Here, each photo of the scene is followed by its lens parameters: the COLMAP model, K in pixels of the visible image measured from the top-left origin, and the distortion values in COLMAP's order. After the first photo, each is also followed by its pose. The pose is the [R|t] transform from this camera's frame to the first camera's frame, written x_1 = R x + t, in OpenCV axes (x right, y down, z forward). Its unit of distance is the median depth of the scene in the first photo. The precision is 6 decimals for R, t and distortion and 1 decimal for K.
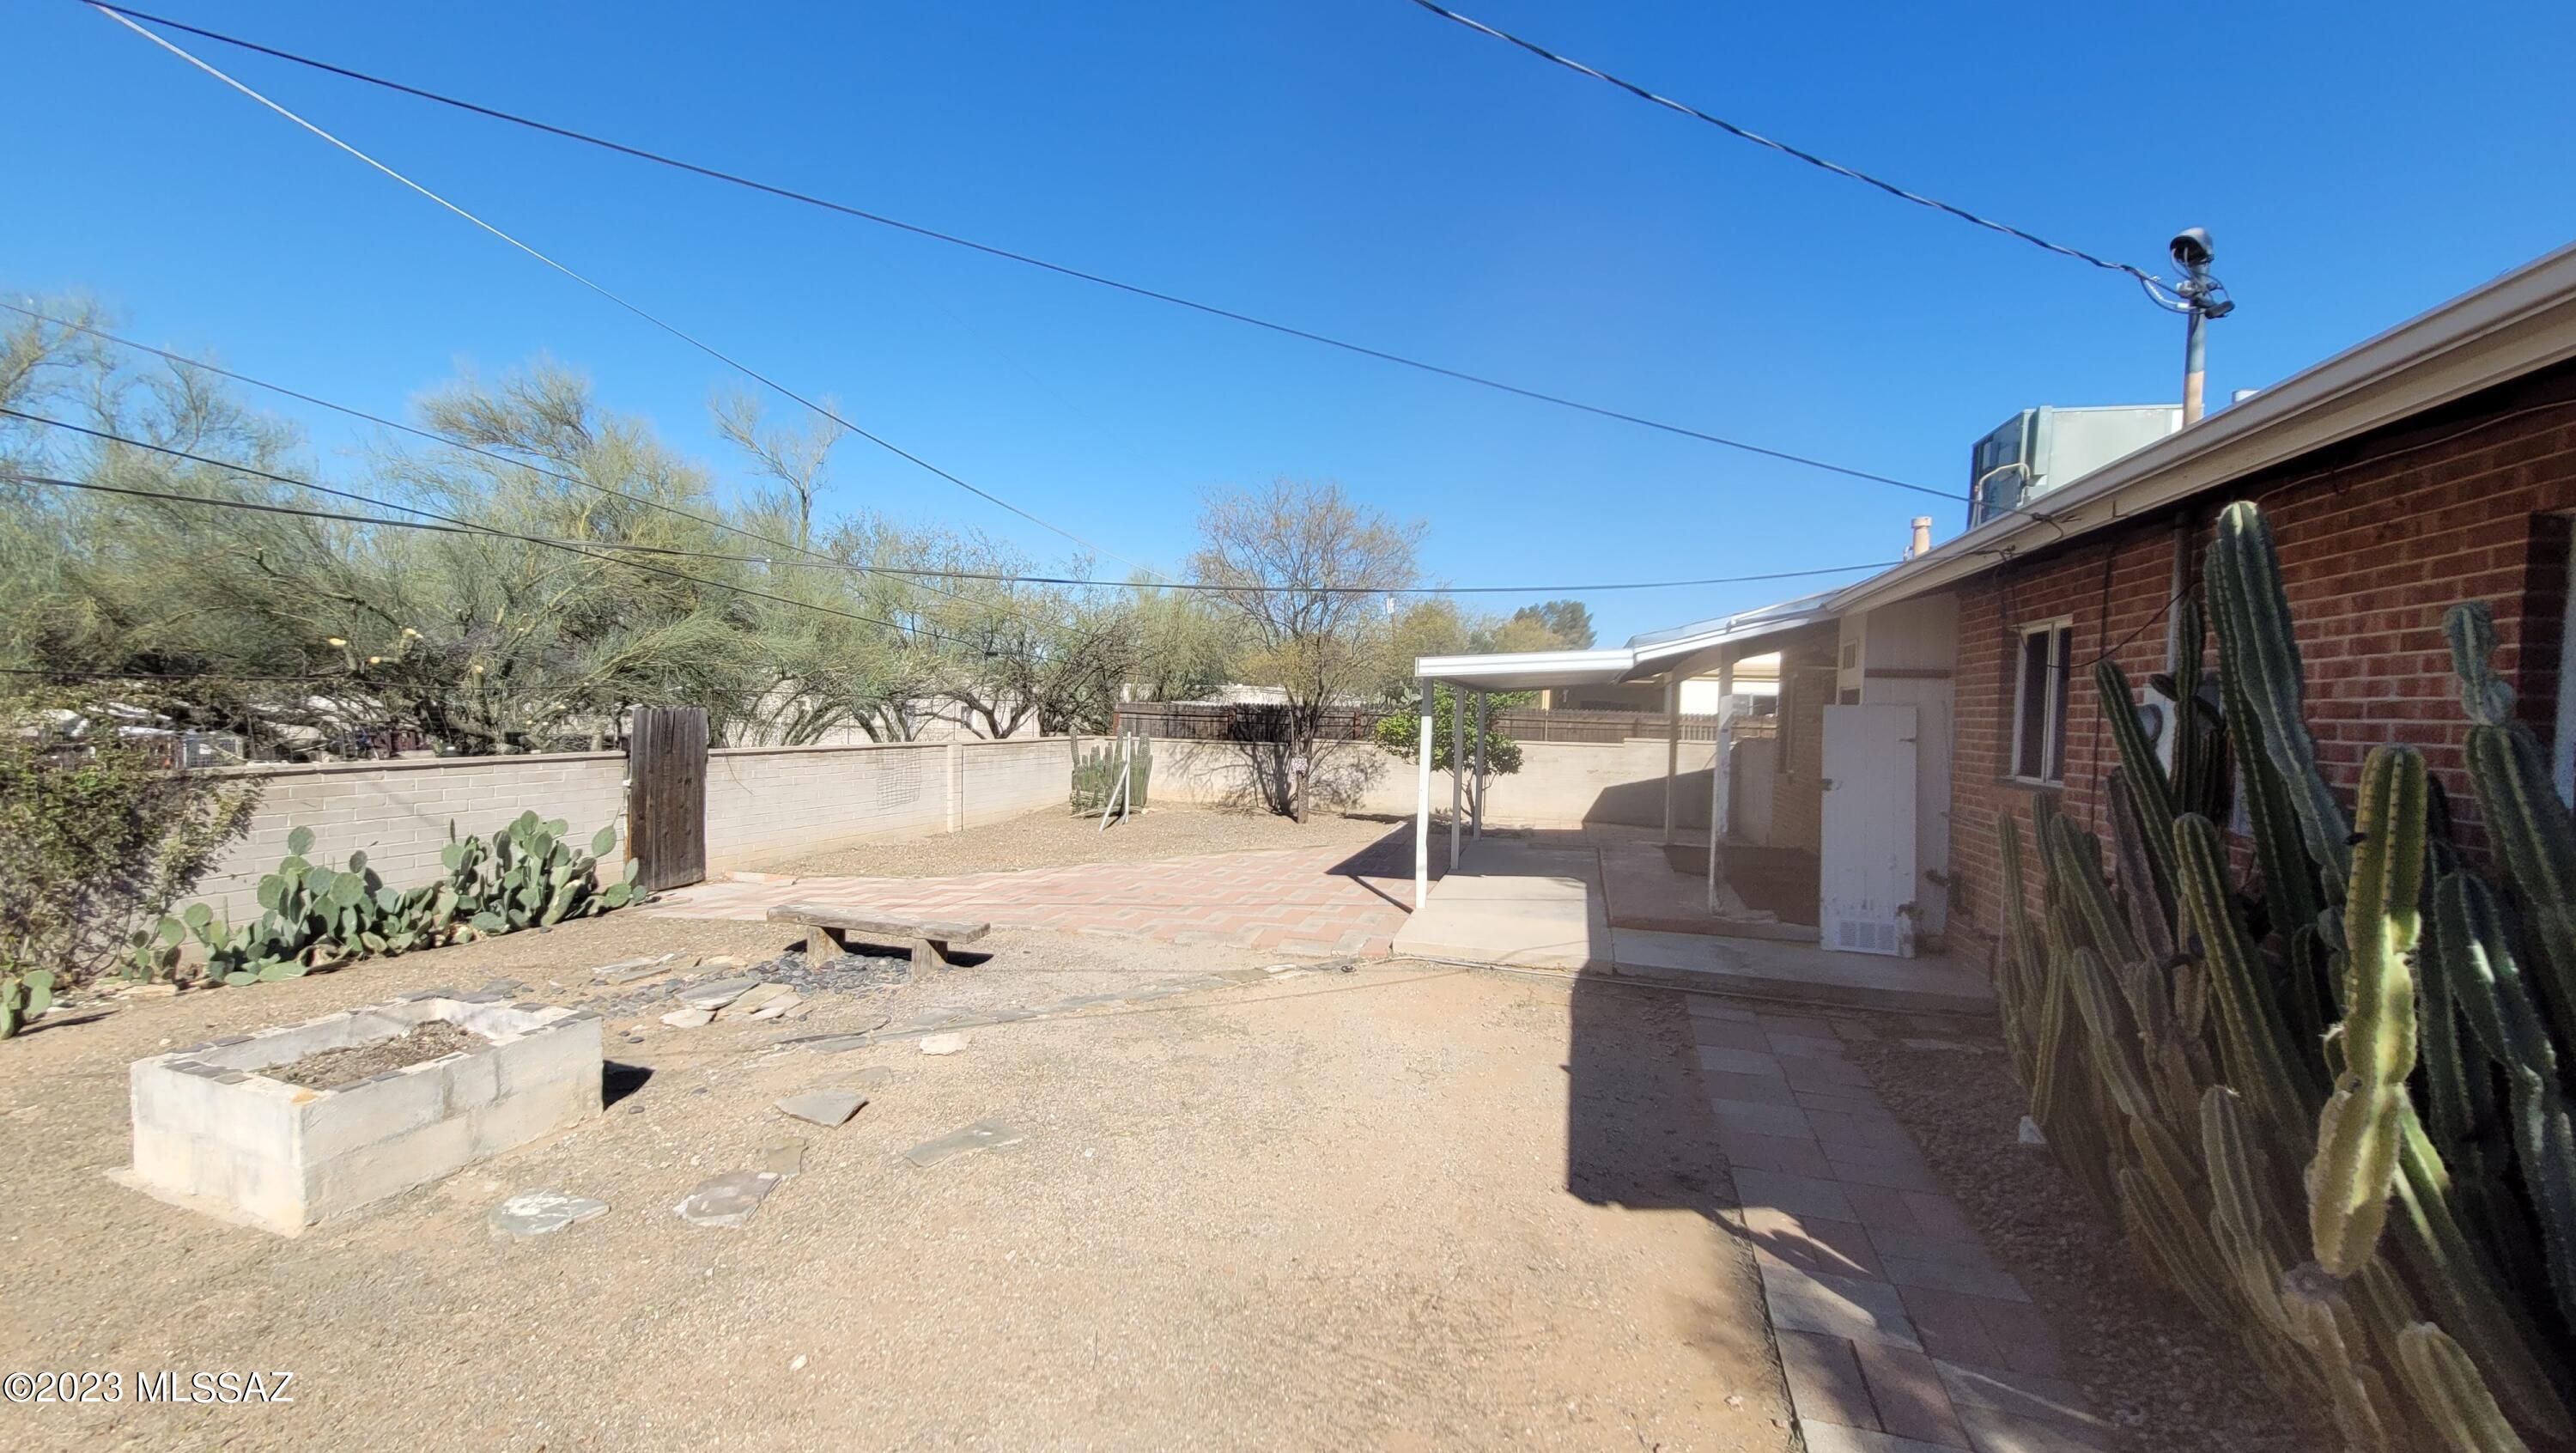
lens RADIAL K [[1000.4, 0, 1286.1], [0, 1000.4, 729.6], [0, 0, 1]] dist [0.000582, -0.000016]
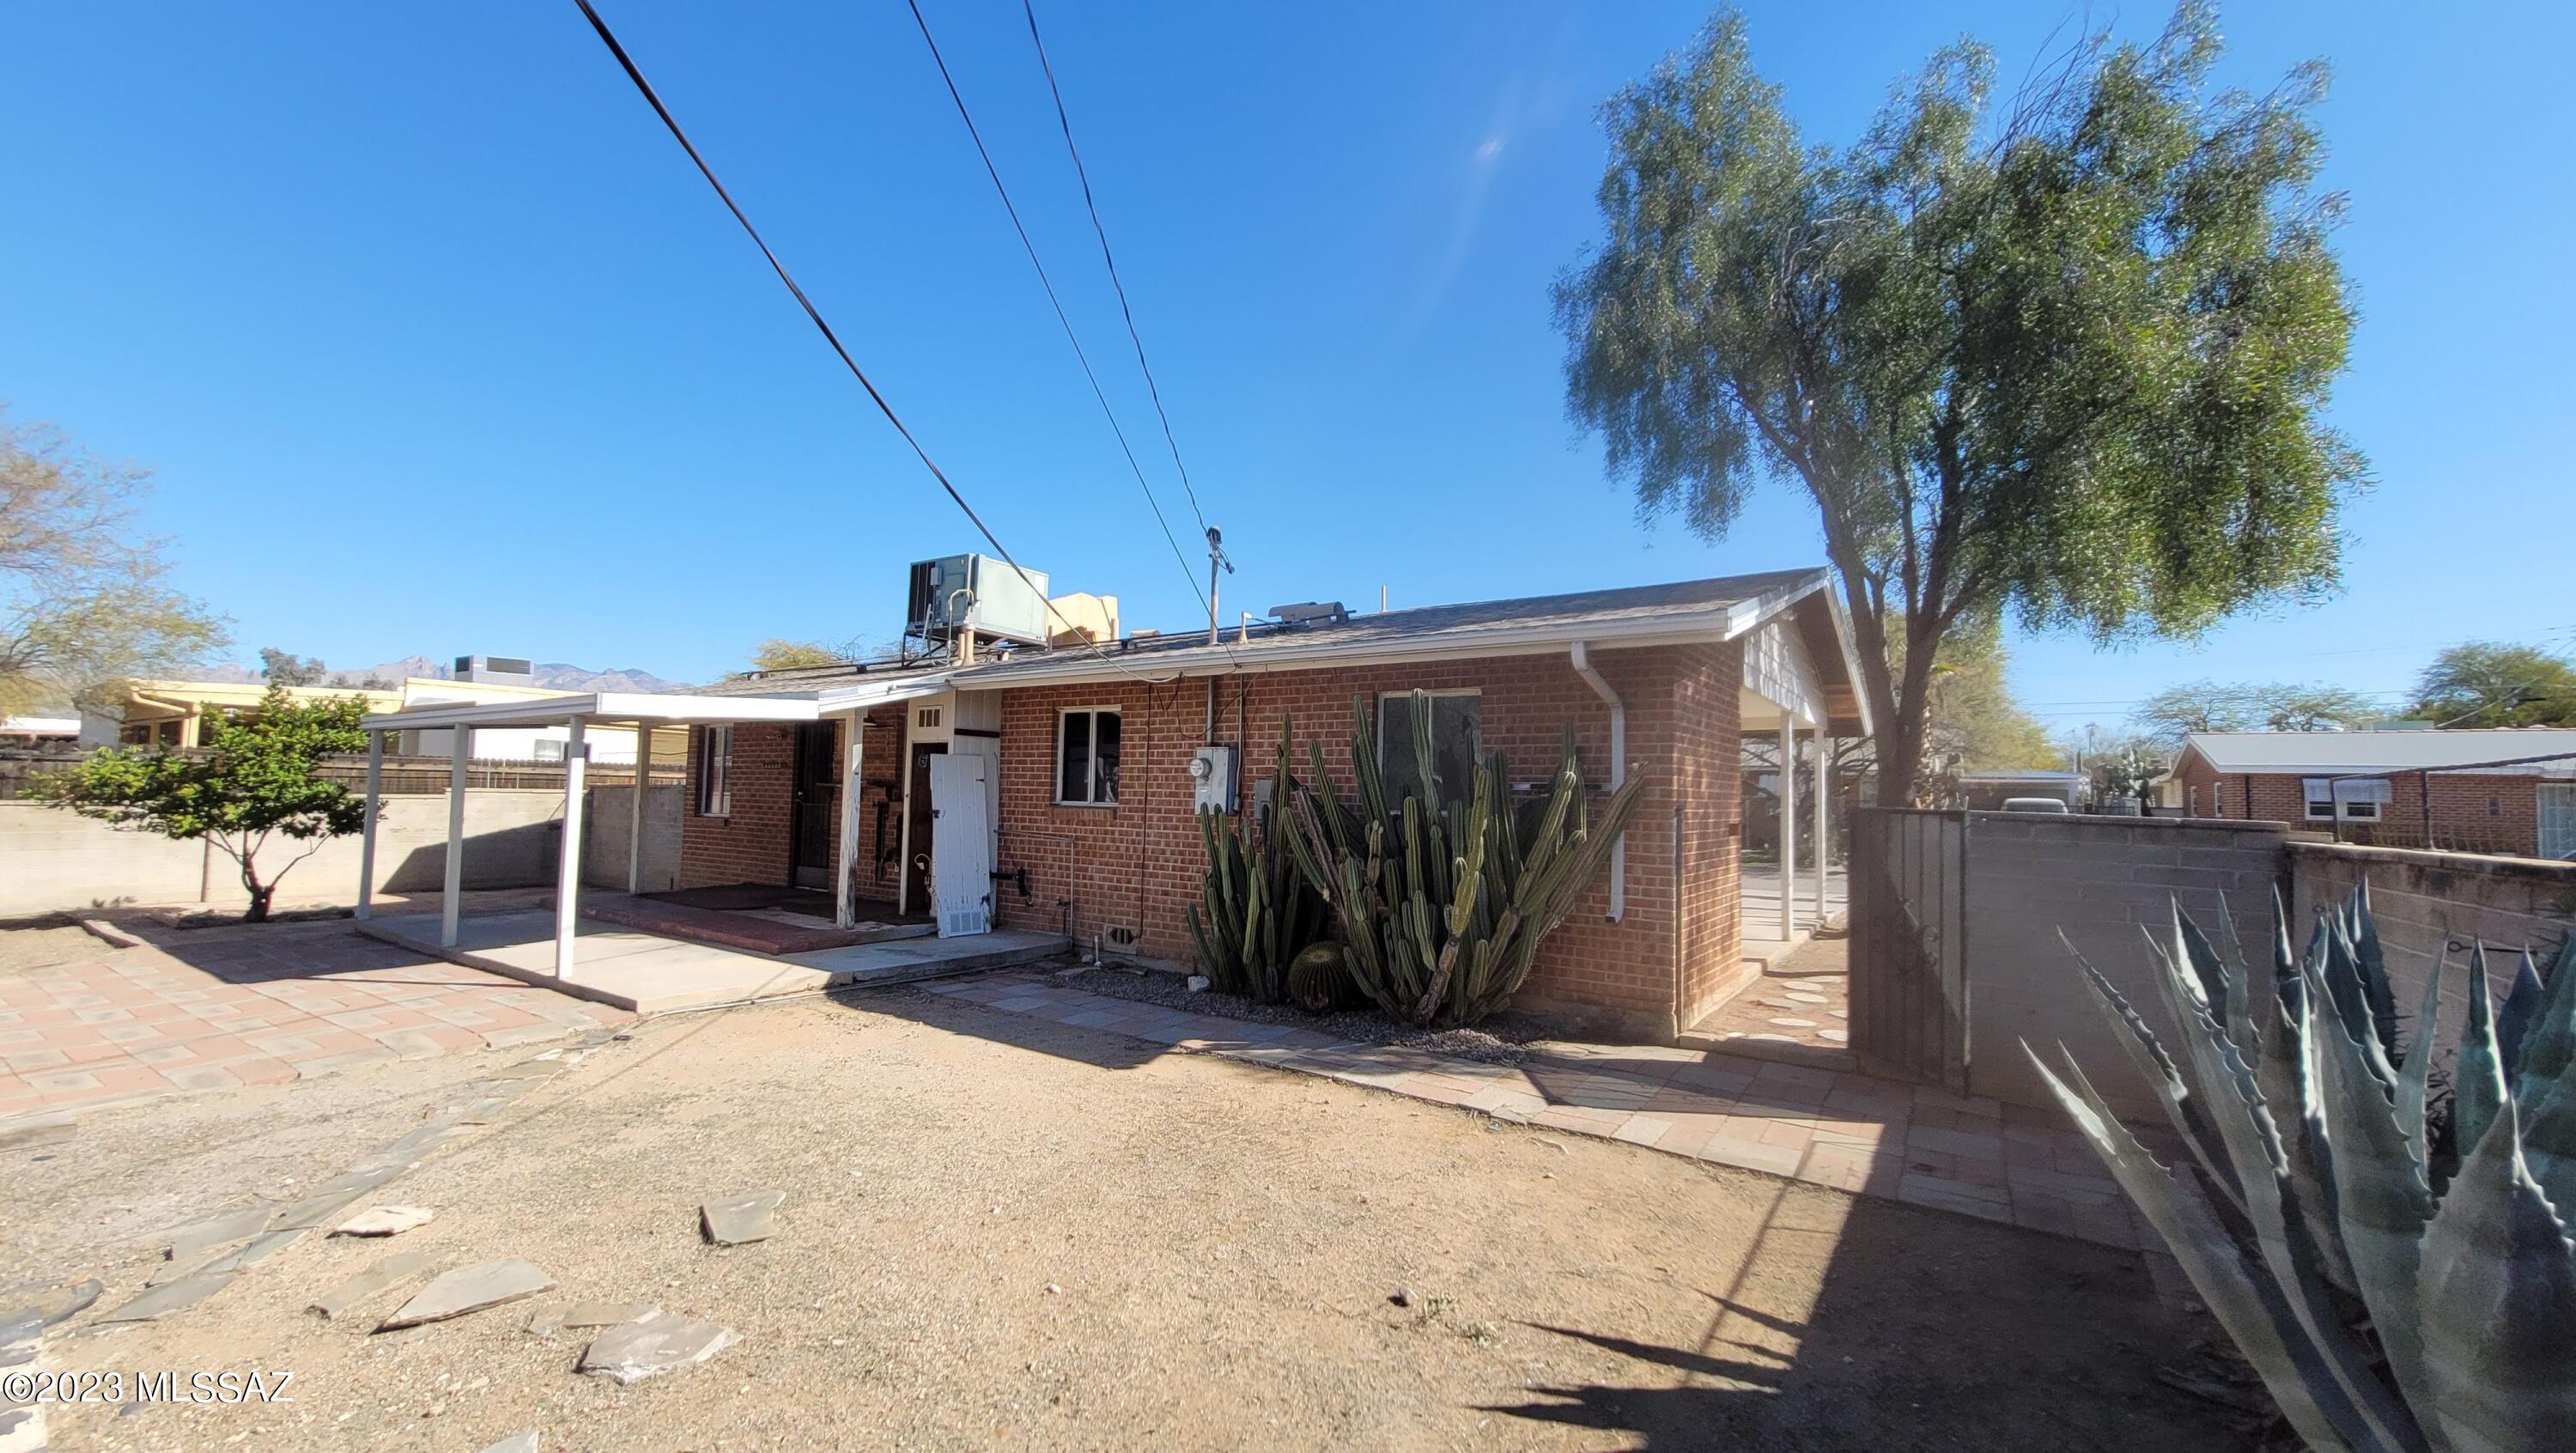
lens RADIAL K [[1000.4, 0, 1285.6], [0, 1000.4, 734.5], [0, 0, 1]] dist [0.000582, -0.000016]
pose [[0.317112, 0.039621, 0.947560, -0.612252], [0.004764, 0.999048, -0.043368, 0.009961], [-0.948376, 0.018267, 0.316621, 0.142344]]
